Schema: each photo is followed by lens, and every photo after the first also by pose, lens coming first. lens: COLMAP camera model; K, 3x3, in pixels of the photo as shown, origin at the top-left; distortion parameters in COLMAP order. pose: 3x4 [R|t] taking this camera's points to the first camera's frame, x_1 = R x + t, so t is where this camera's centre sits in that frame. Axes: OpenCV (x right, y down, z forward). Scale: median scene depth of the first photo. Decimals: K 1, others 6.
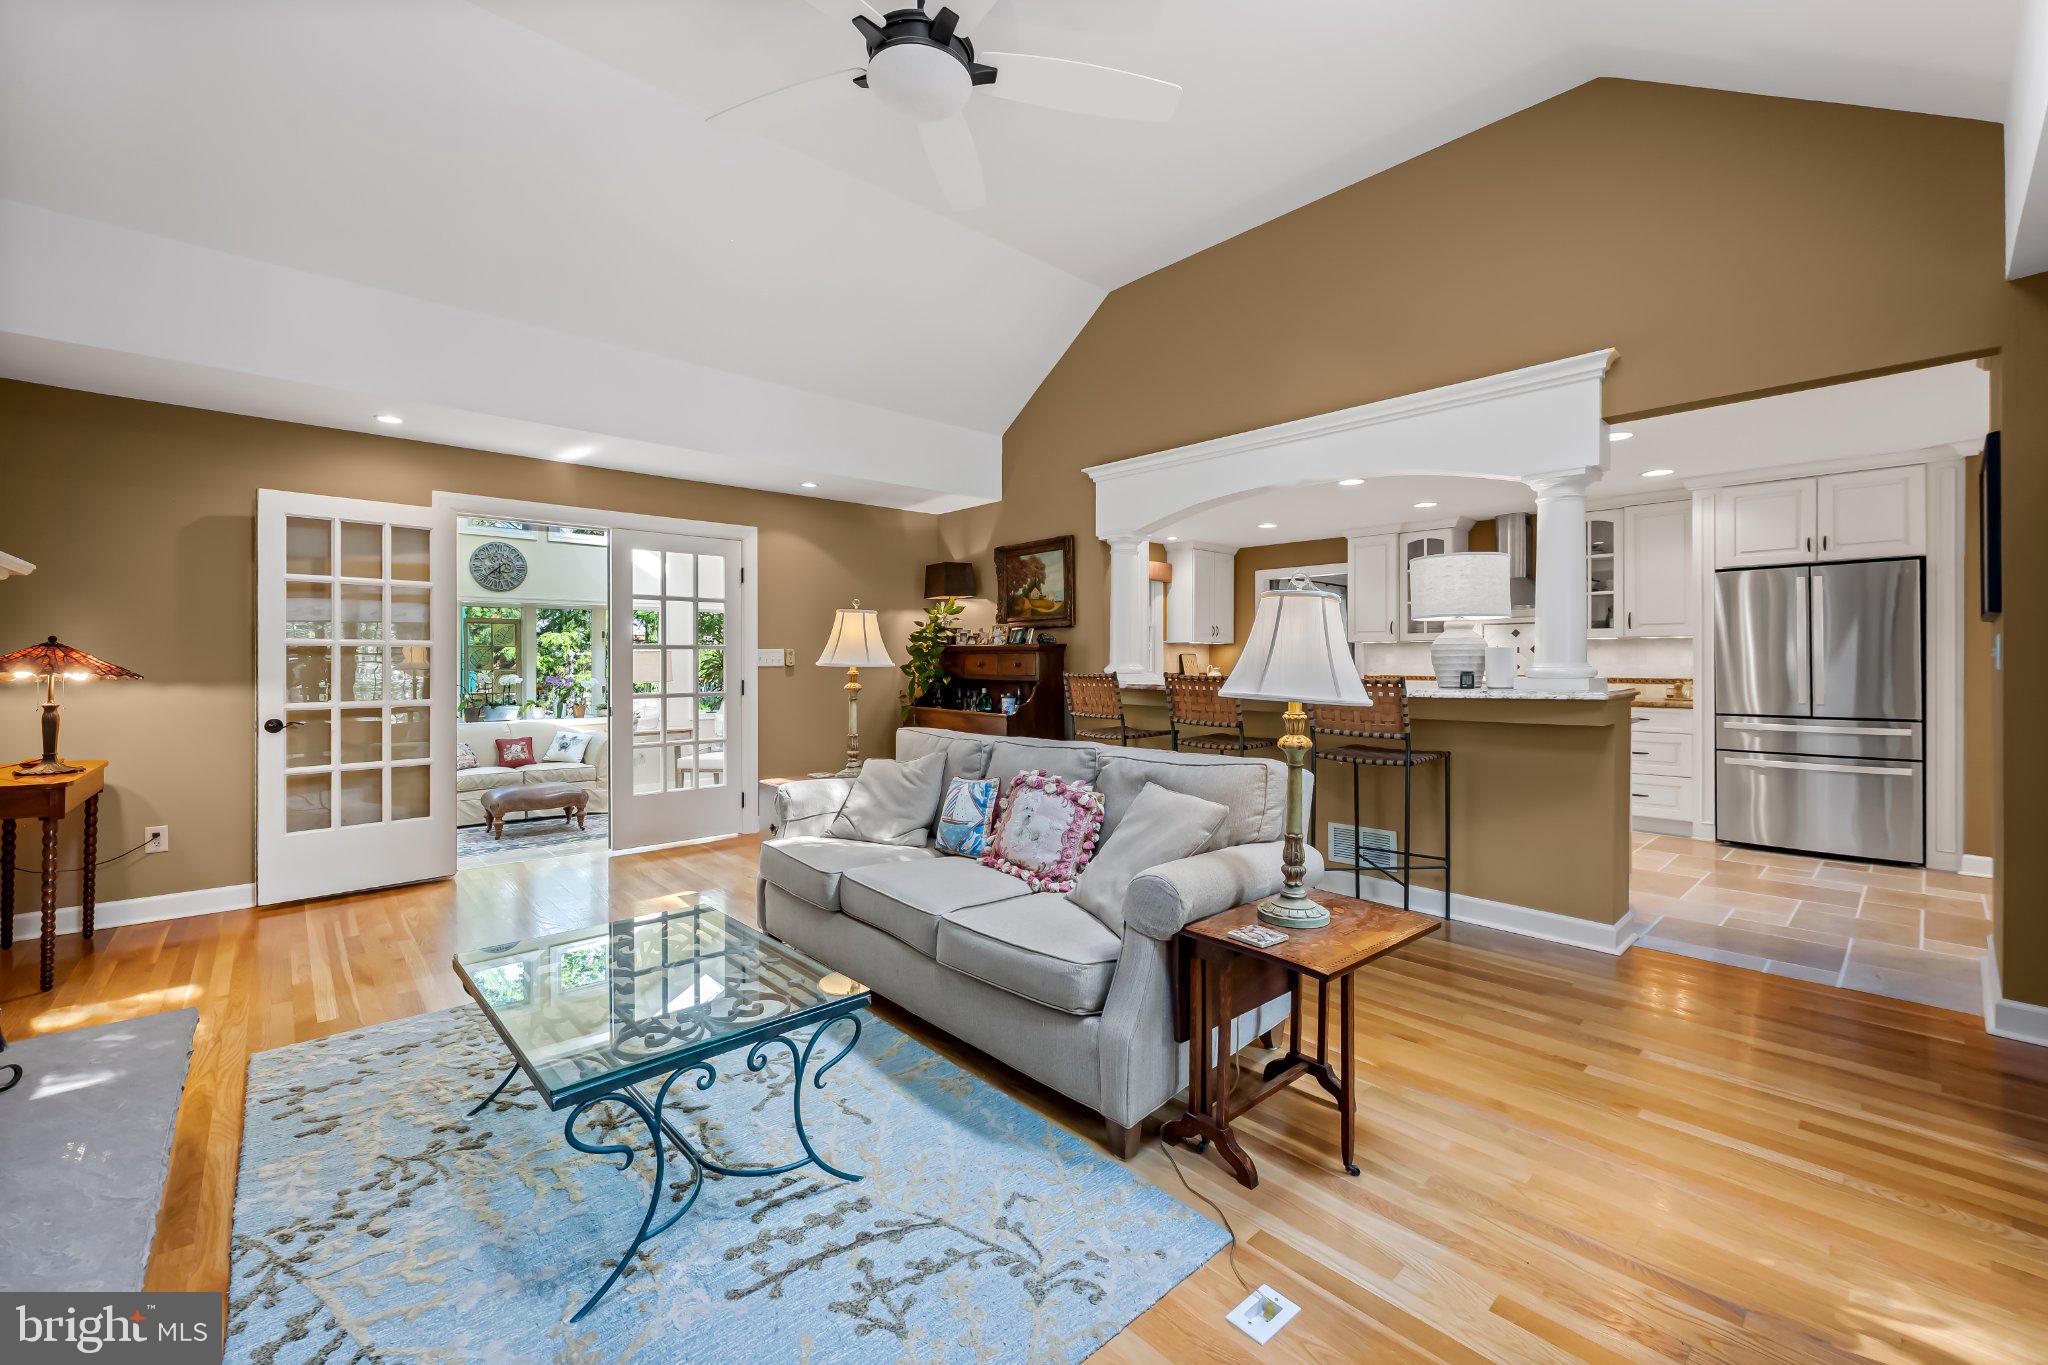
lens RADIAL K [[824.2, 0, 1030.2], [0, 824.2, 661.2], [0, 0, 1]] dist [-0.005868, 0.000438]
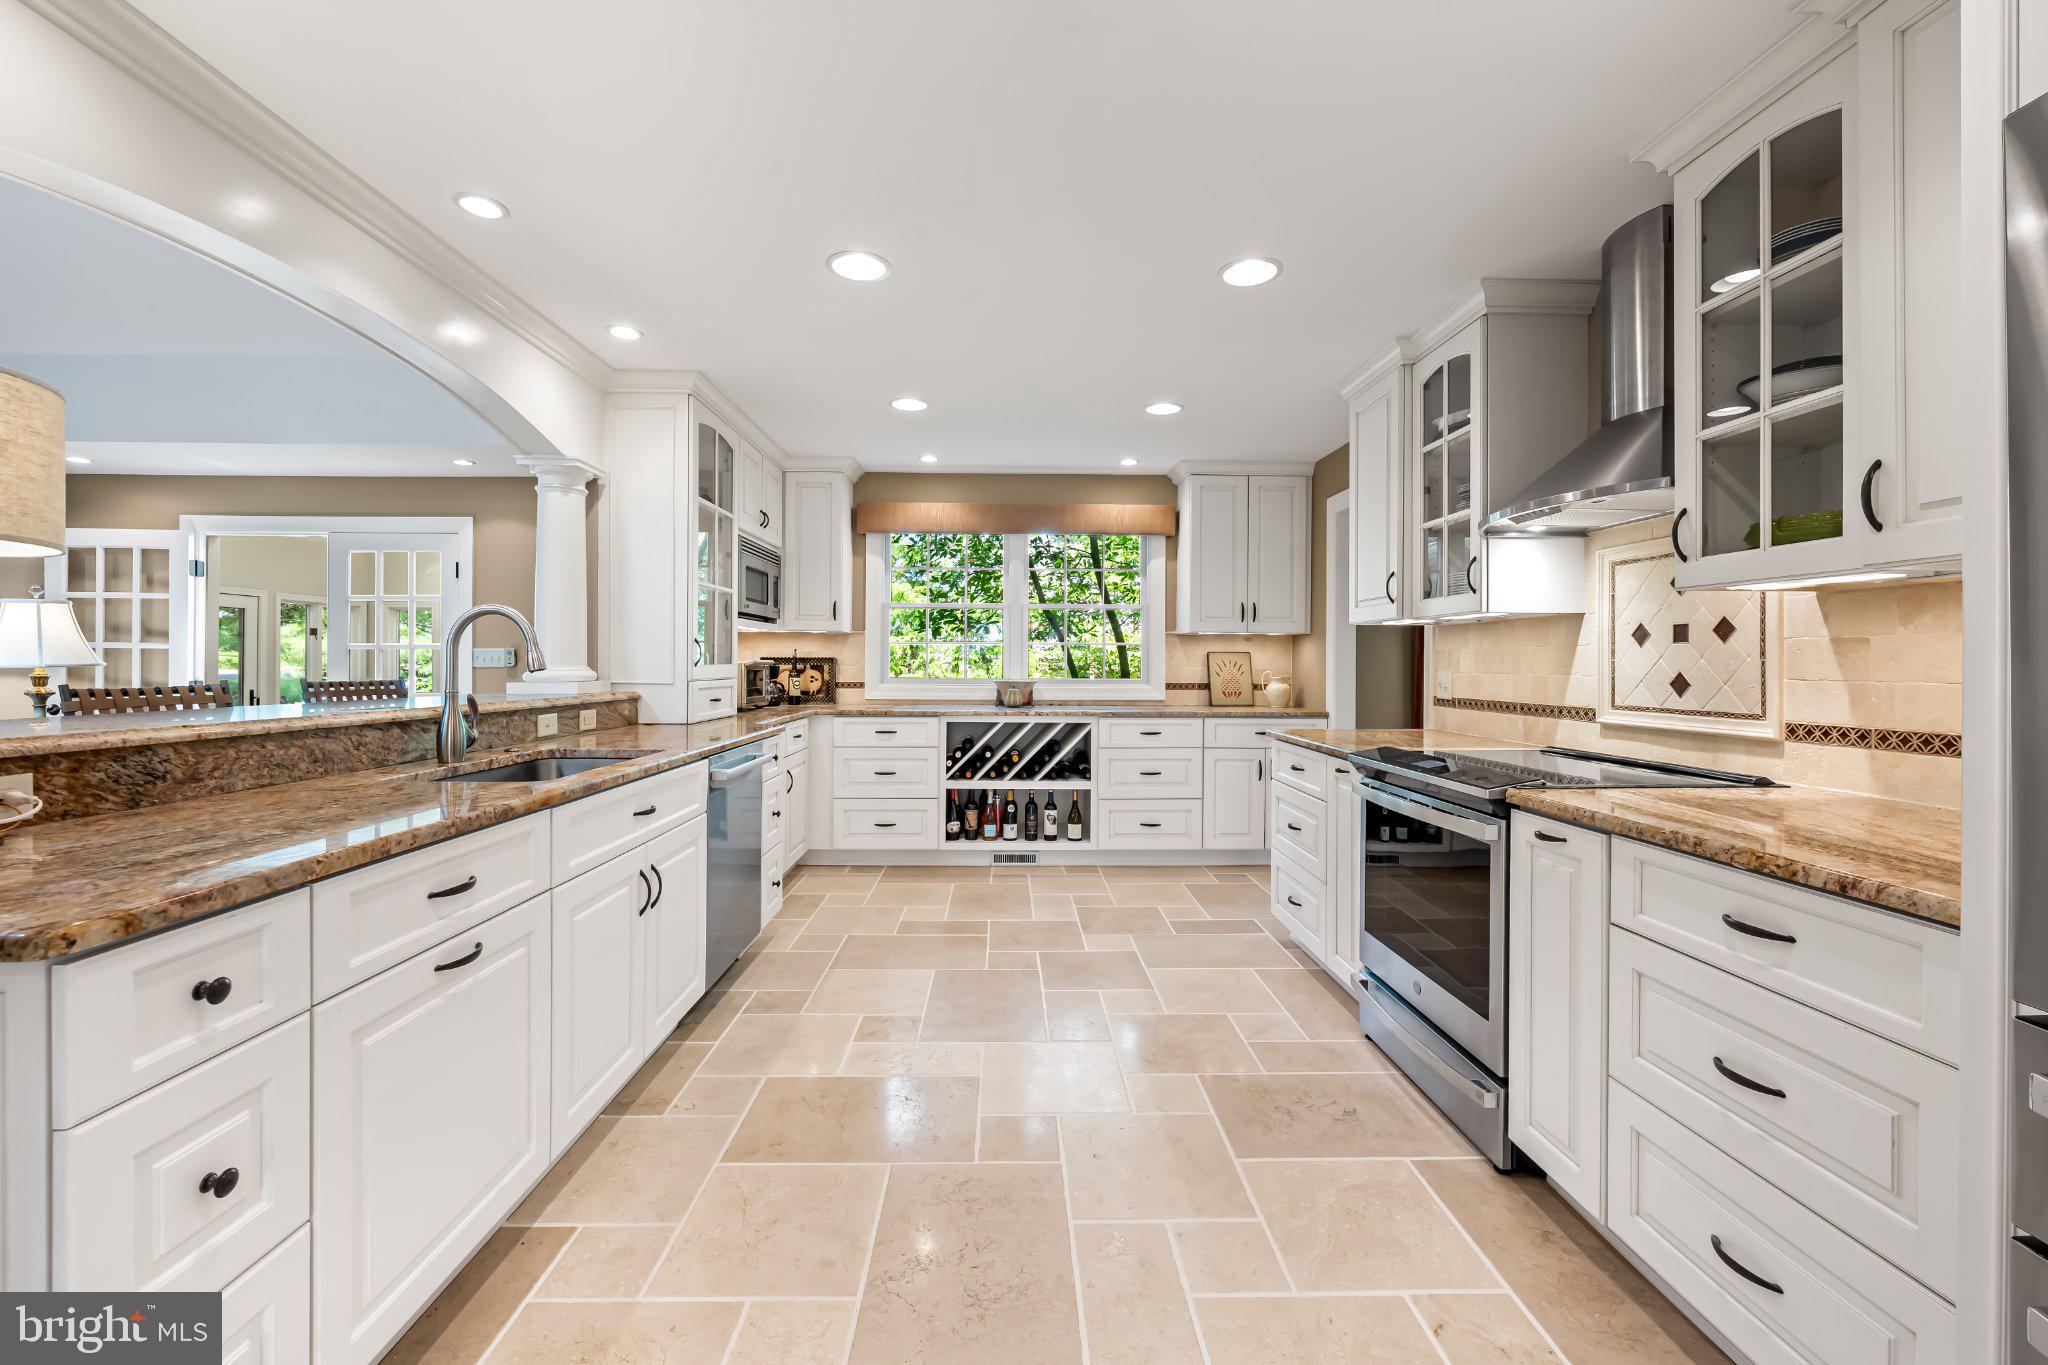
lens RADIAL K [[824.2, 0, 1024.9], [0, 824.2, 665.0], [0, 0, 1]] dist [-0.005868, 0.000438]
pose [[0.759075, 0.003727, -0.650993, 0.659326], [-0.002574, 0.999993, 0.002725, -0.000982], [0.650998, -0.000393, 0.759079, 0.626942]]
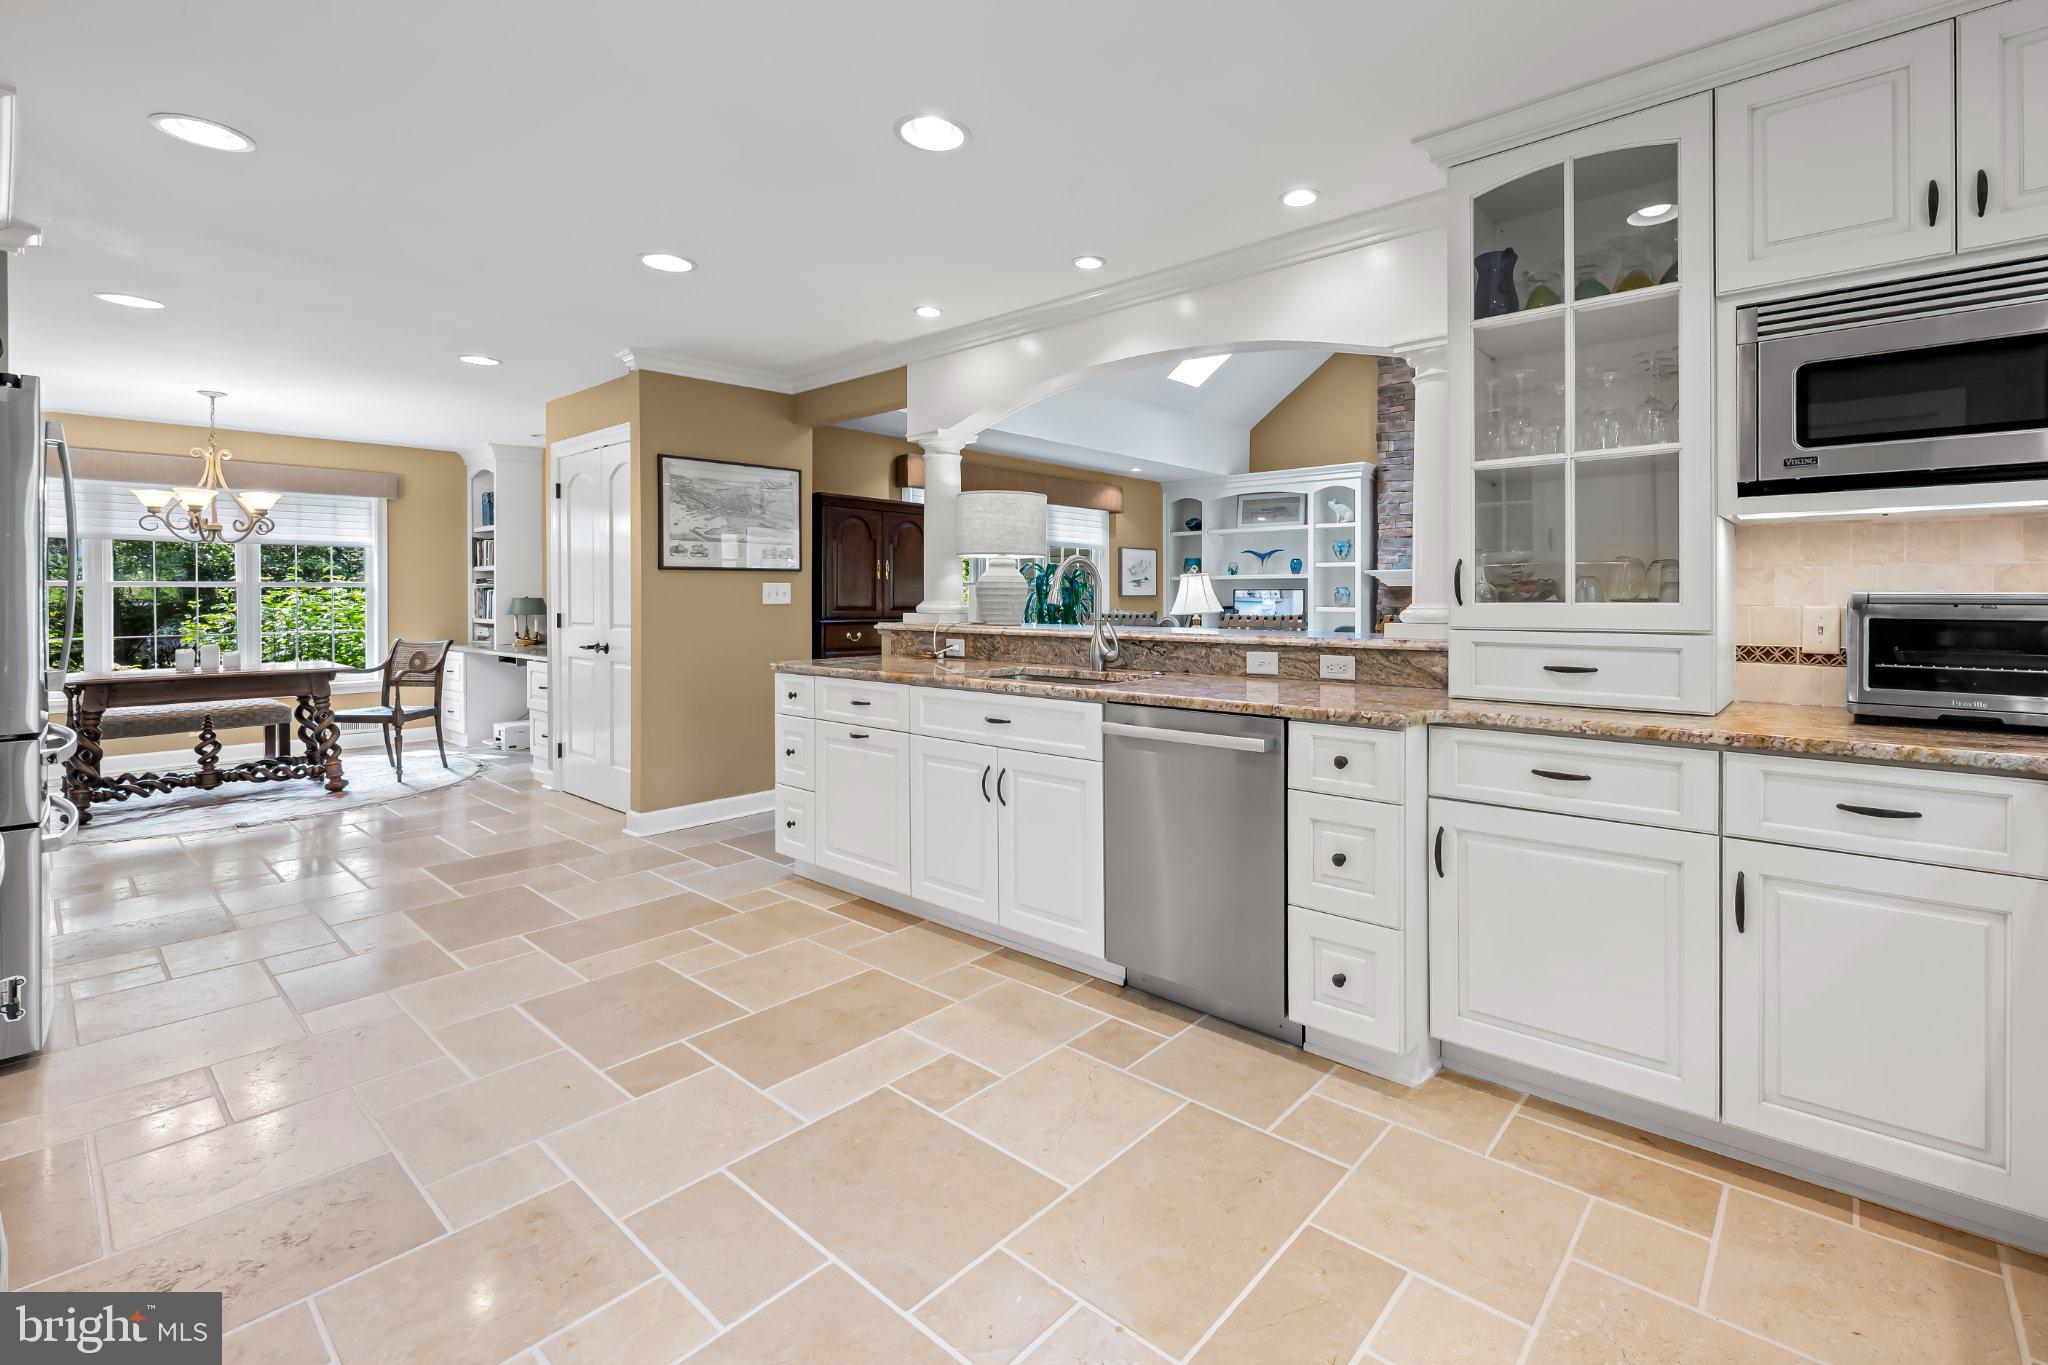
lens RADIAL K [[900.1, 0, 1118.6], [0, 900.1, 618.2], [0, 0, 1]] dist [-0.004383, 0.000433]
pose [[-0.988225, 0.003682, -0.152965, 0.319496], [0.000349, 0.999762, 0.021811, -0.000460], [0.153009, 0.021500, -0.987991, 1.251225]]
